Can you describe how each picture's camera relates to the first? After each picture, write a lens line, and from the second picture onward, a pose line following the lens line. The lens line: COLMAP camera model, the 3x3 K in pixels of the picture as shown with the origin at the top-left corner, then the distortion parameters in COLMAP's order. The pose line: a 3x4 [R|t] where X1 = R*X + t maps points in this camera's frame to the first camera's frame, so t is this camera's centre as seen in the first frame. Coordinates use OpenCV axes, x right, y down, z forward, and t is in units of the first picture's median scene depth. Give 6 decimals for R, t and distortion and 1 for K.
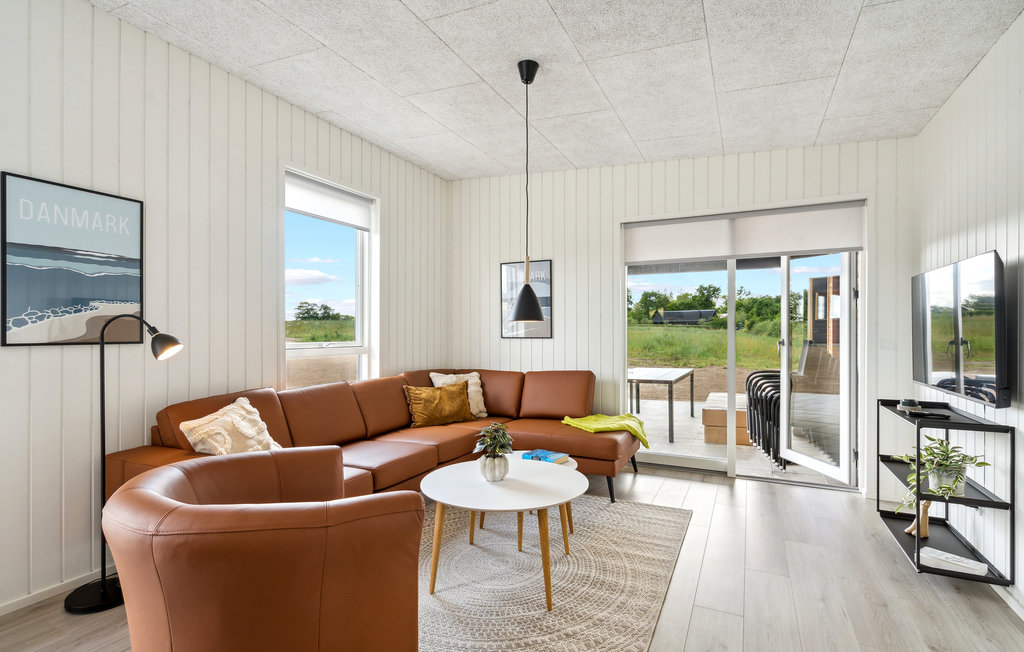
lens RADIAL K [[484.7, 0, 512.0], [0, 484.7, 333.6], [0, 0, 1]] dist [0.000736, -0.000461]
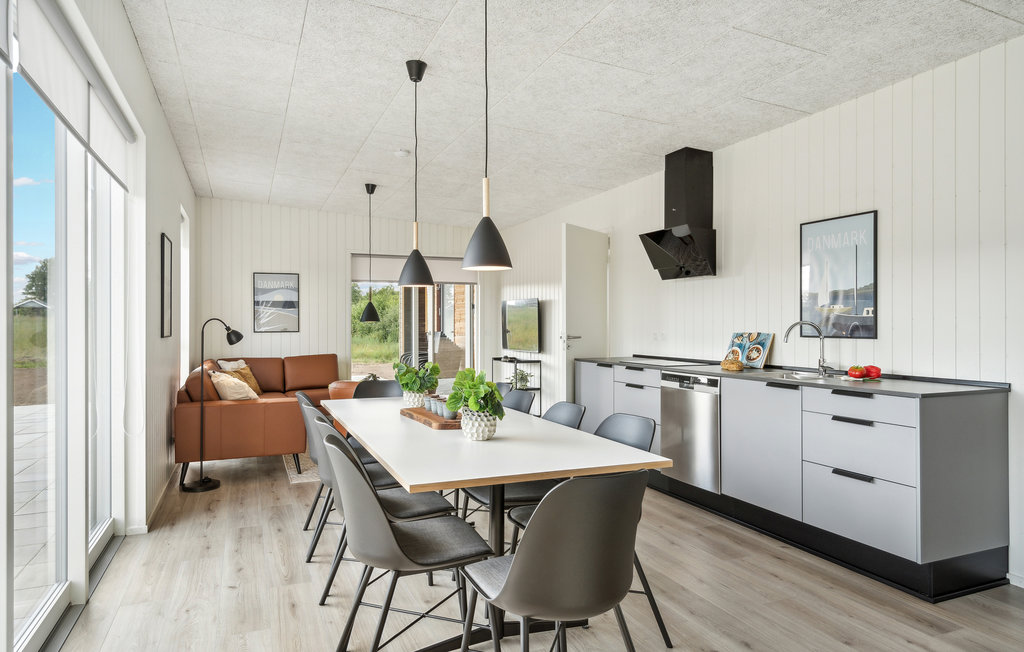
lens RADIAL K [[632.2, 0, 512.7], [0, 632.2, 323.0], [0, 0, 1]] dist [0.000411, 0.000018]
pose [[0.655746, -0.000006, 0.754981, -0.918255], [0.004950, 0.999979, -0.004291, -0.005503], [-0.754965, 0.006551, 0.655732, -0.641395]]
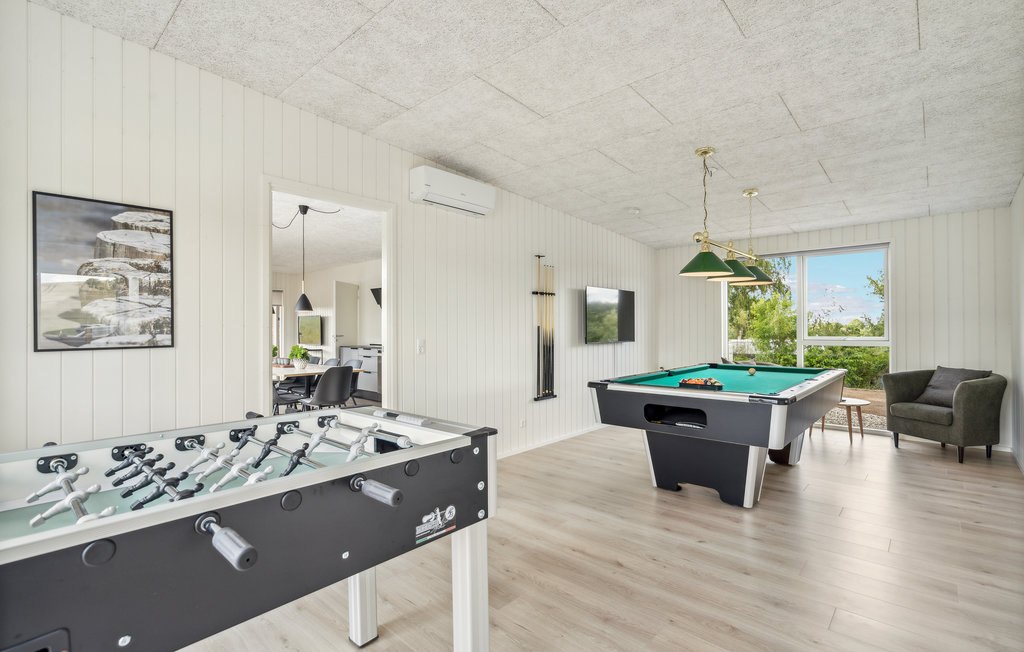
lens RADIAL K [[484.7, 0, 511.1], [0, 484.7, 326.3], [0, 0, 1]] dist [0.000736, -0.000461]
pose [[0.292696, 0.001420, 0.956204, -3.368047], [0.009157, 0.999949, -0.004288, -0.006494], [-0.956162, 0.010011, 0.292668, -2.560248]]
